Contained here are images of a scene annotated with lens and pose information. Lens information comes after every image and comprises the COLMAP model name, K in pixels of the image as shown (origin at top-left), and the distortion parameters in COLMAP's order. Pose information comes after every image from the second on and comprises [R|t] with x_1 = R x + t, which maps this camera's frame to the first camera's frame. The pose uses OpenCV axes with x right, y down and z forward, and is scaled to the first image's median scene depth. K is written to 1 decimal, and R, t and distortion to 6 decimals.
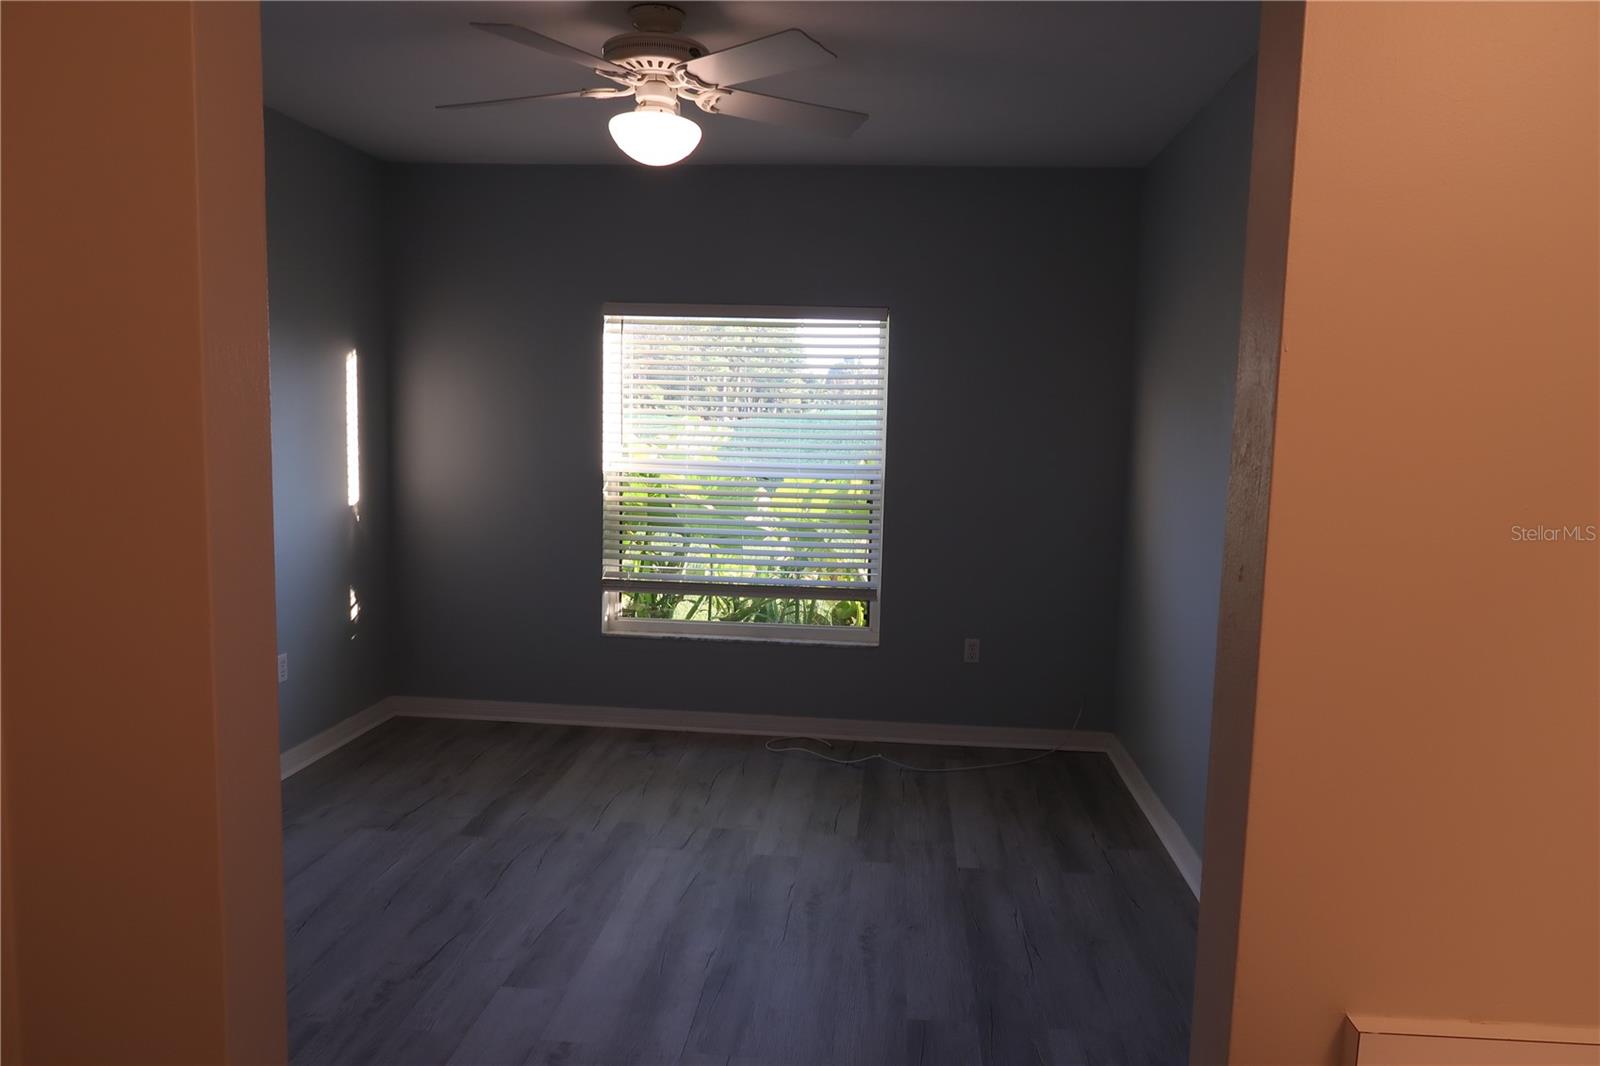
lens RADIAL K [[1106.8, 0, 811.8], [0, 1106.8, 525.3], [0, 0, 1]] dist [-0.028805, 0.009060]
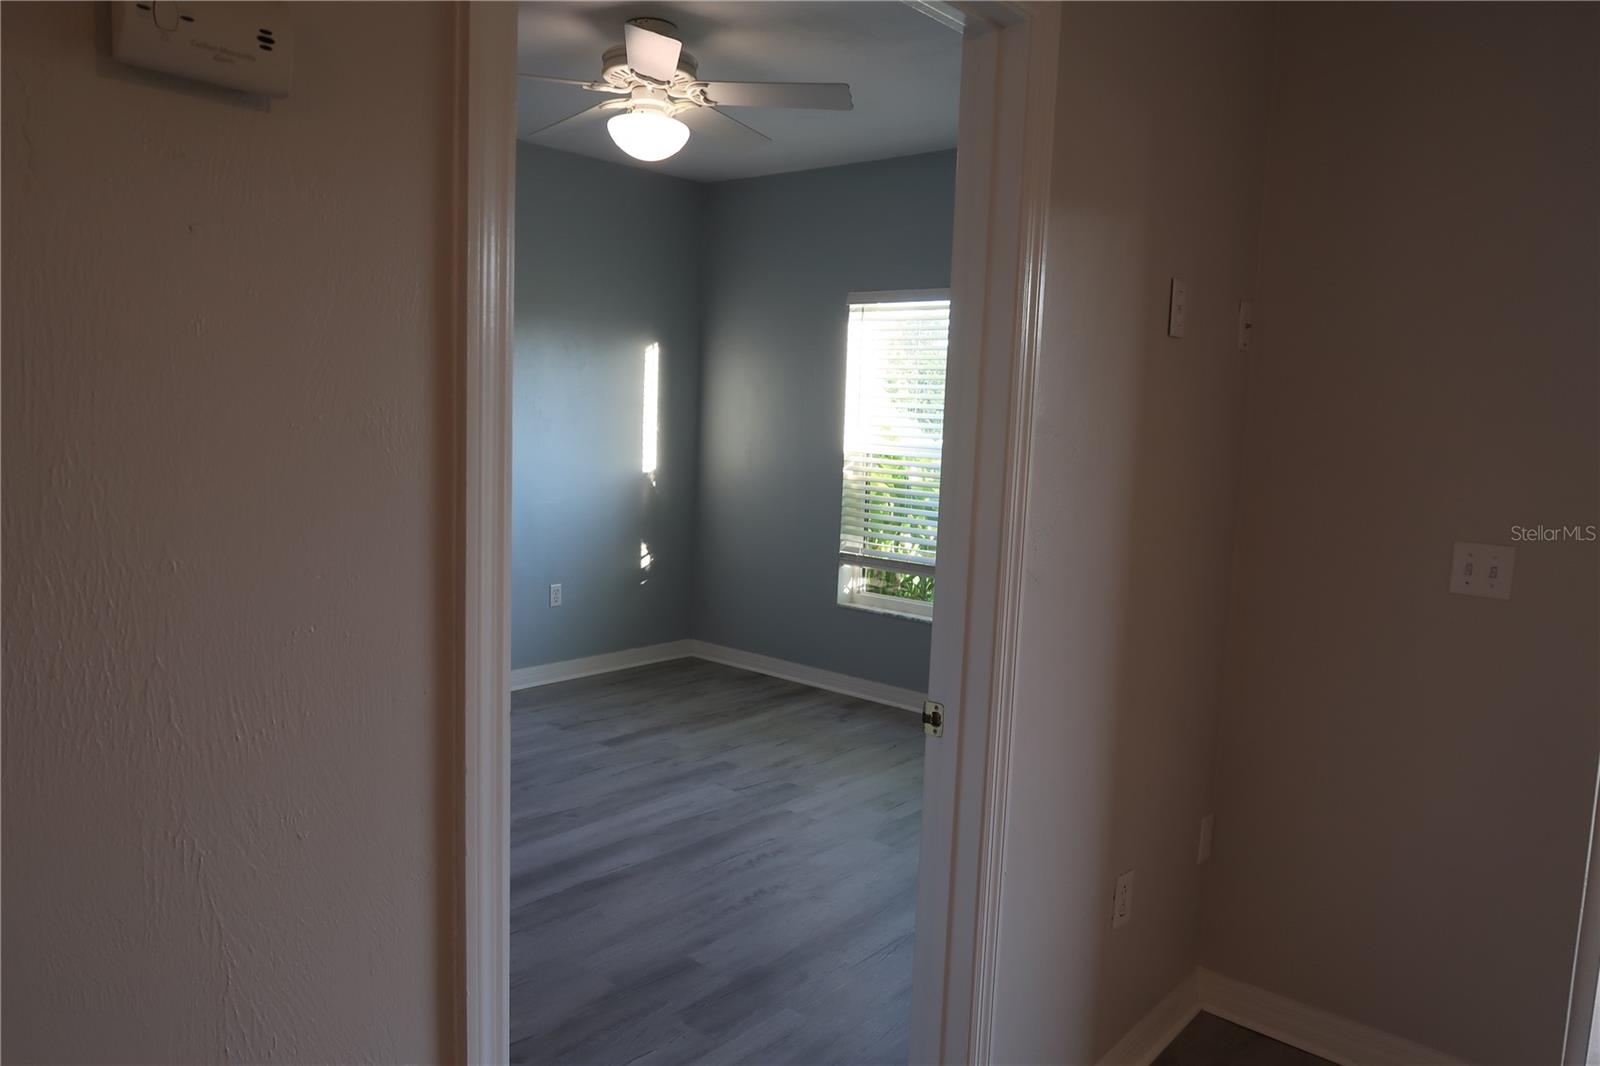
lens RADIAL K [[1106.8, 0, 806.2], [0, 1106.8, 529.5], [0, 0, 1]] dist [-0.028805, 0.009060]
pose [[0.819339, 0.066607, -0.569427, 0.393368], [-0.072742, 0.997279, 0.011986, 0.015997], [0.568676, 0.031600, 0.821955, 0.105794]]
